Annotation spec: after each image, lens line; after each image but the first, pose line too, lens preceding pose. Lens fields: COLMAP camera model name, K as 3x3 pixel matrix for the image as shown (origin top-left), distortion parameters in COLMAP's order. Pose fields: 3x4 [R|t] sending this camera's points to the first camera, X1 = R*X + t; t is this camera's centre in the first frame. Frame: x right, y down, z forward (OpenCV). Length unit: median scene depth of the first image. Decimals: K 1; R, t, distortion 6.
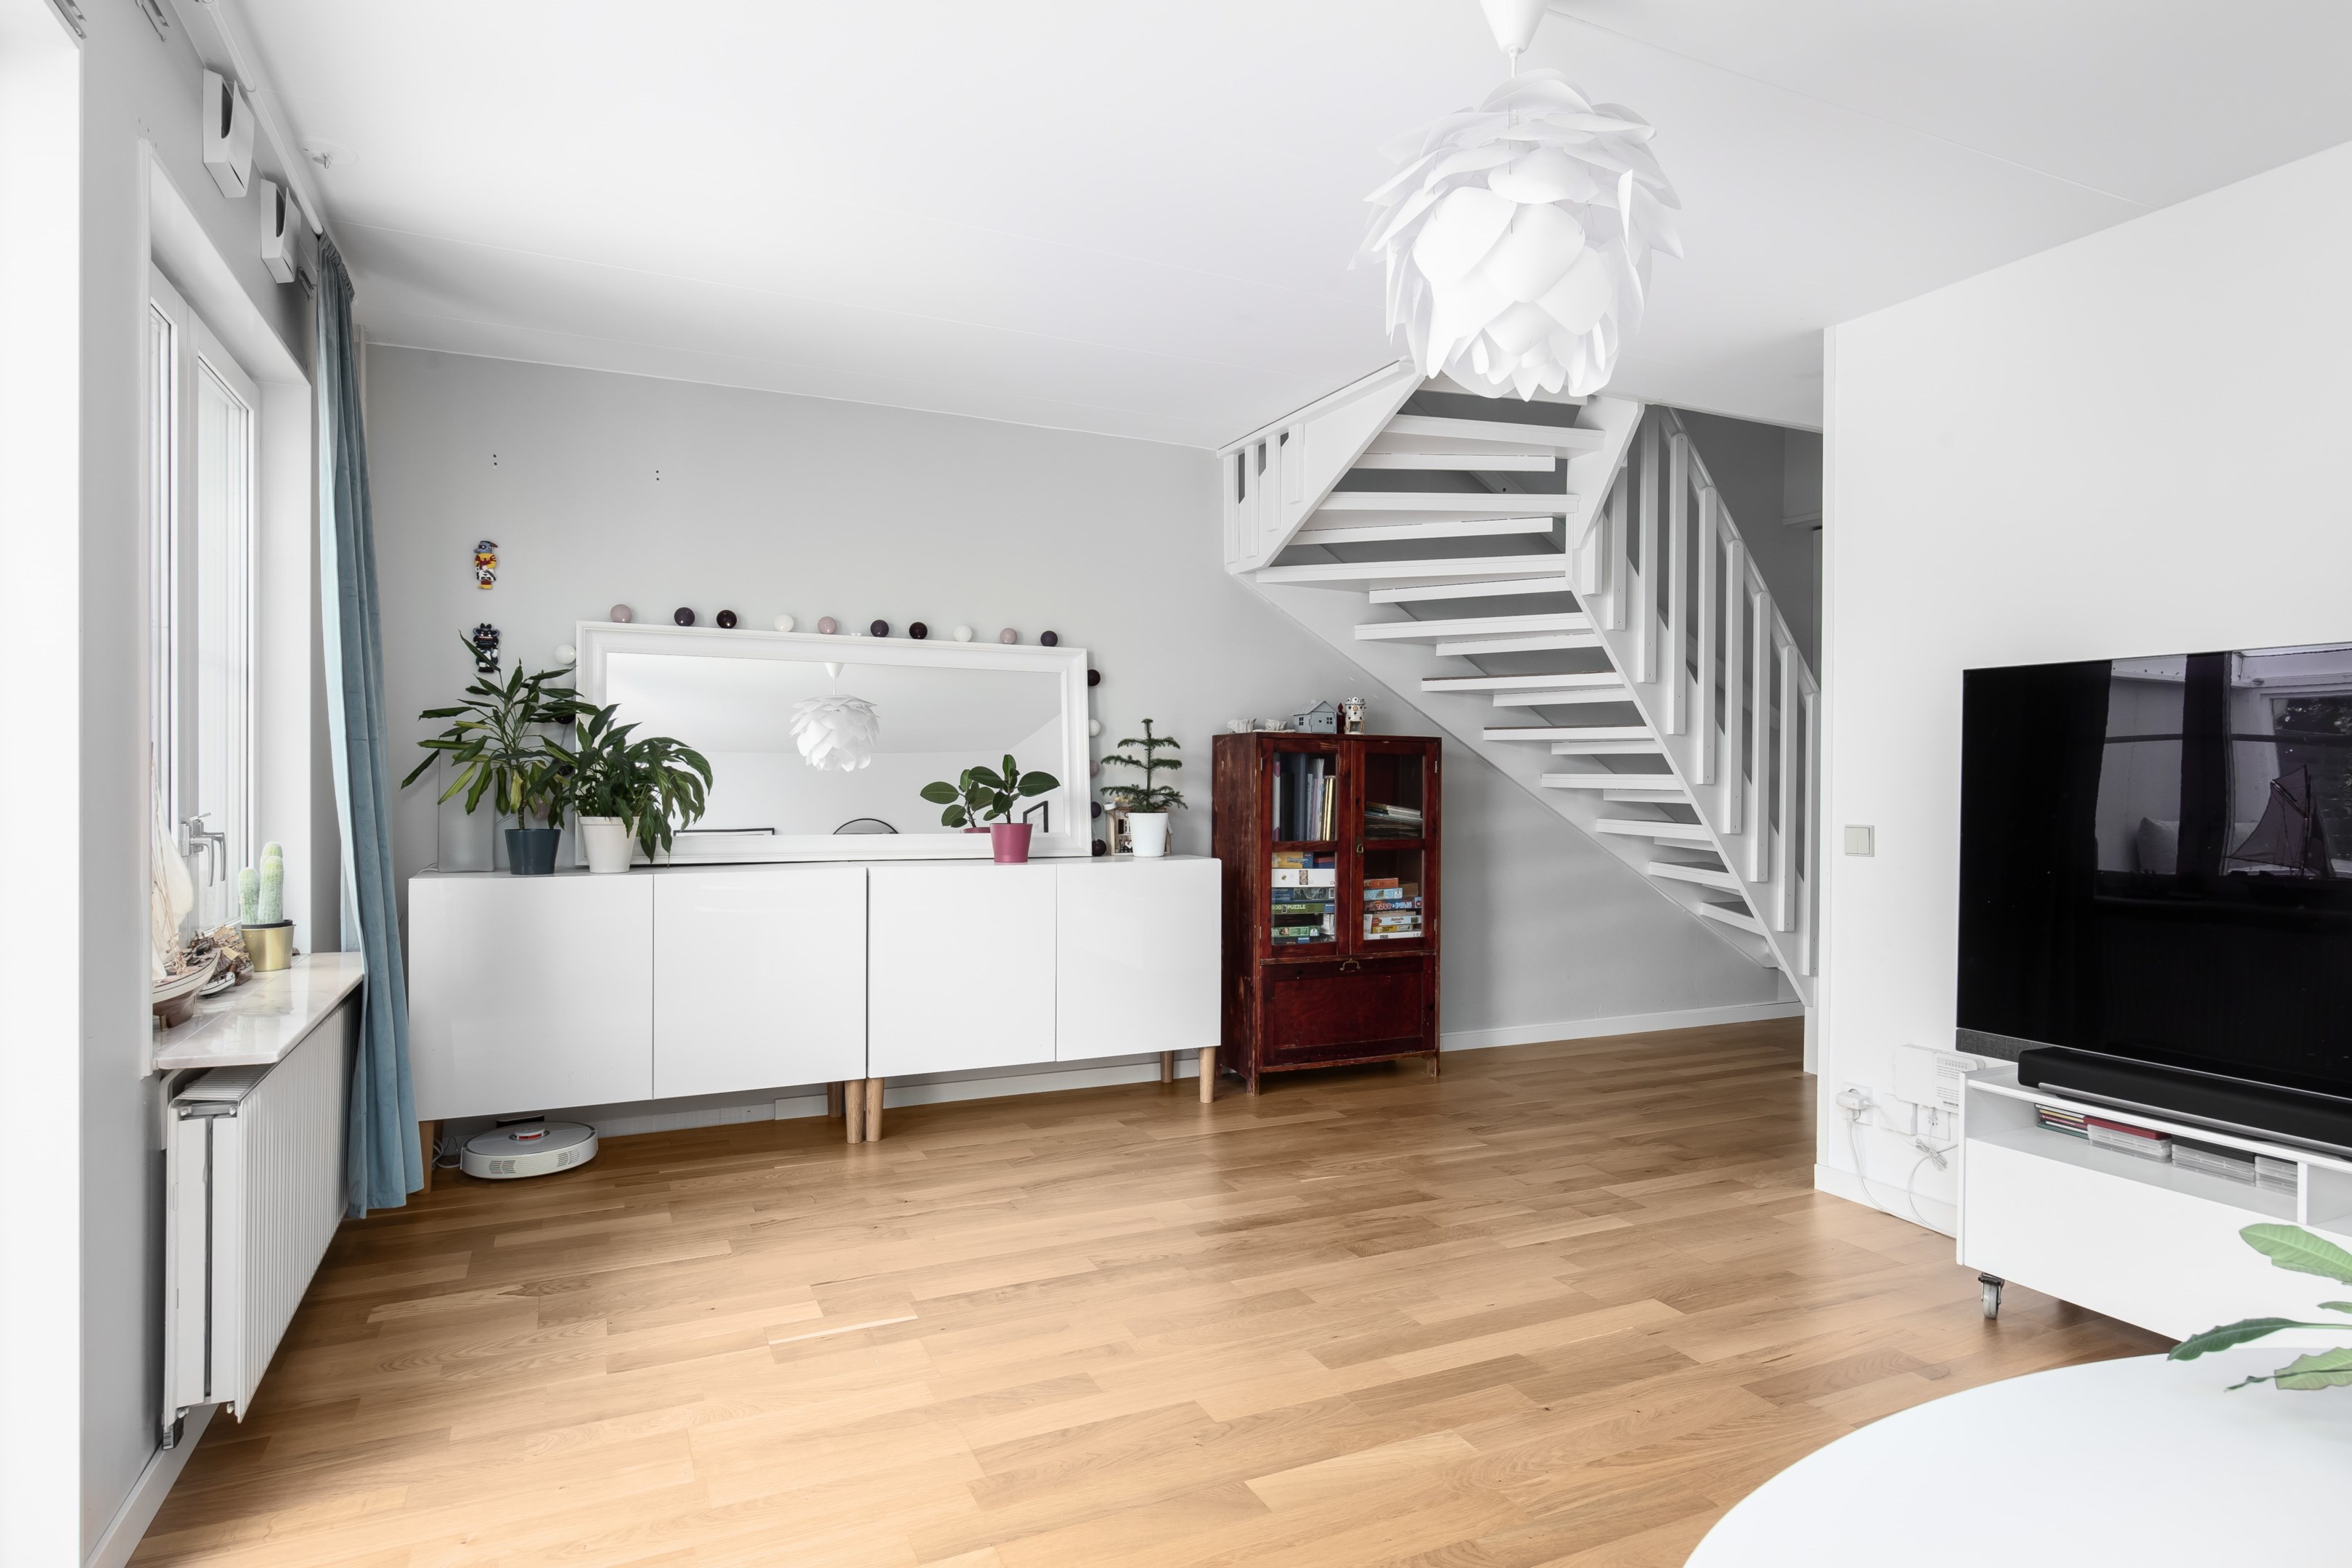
lens RADIAL K [[1295.3, 0, 1176.0], [0, 1295.3, 784.0], [0, 0, 1]] dist [0.000902, 0.000683]
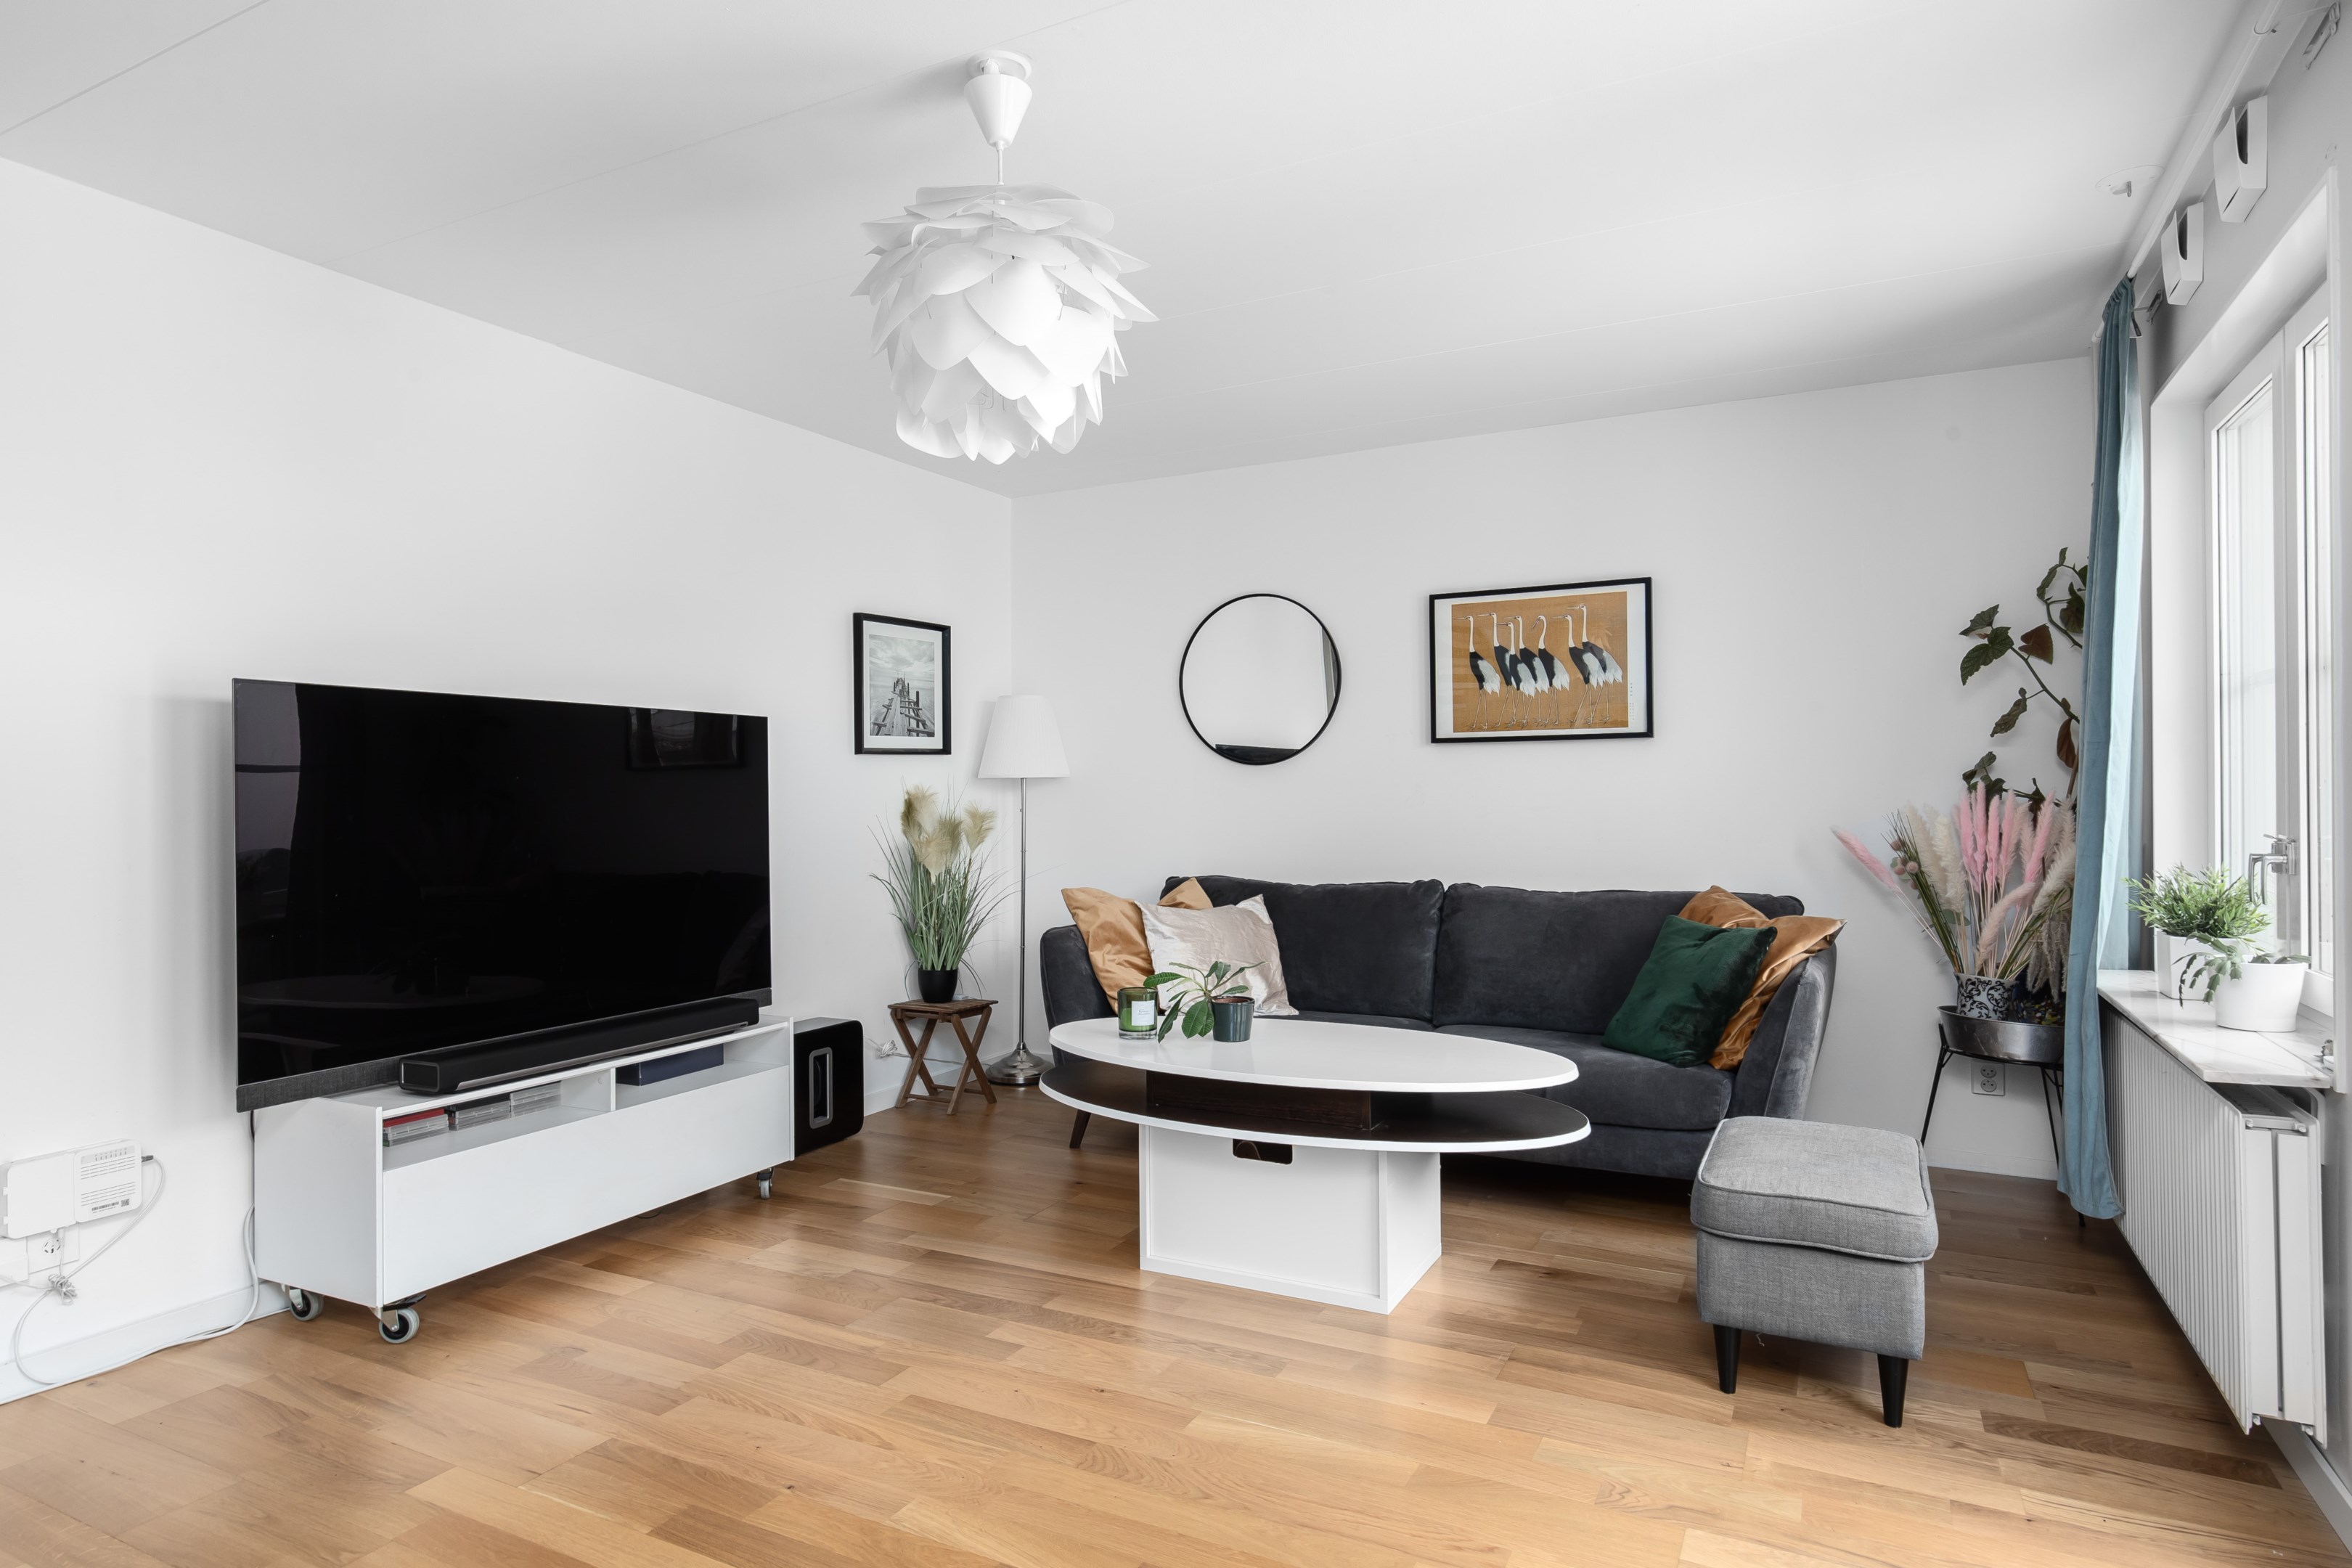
lens RADIAL K [[1295.3, 0, 1176.0], [0, 1295.3, 784.0], [0, 0, 1]] dist [0.000902, 0.000683]
pose [[-0.608530, 0.001221, 0.793530, -0.525972], [0.003148, 0.999995, 0.000875, -0.014533], [-0.793524, 0.003030, -0.608531, 1.151826]]
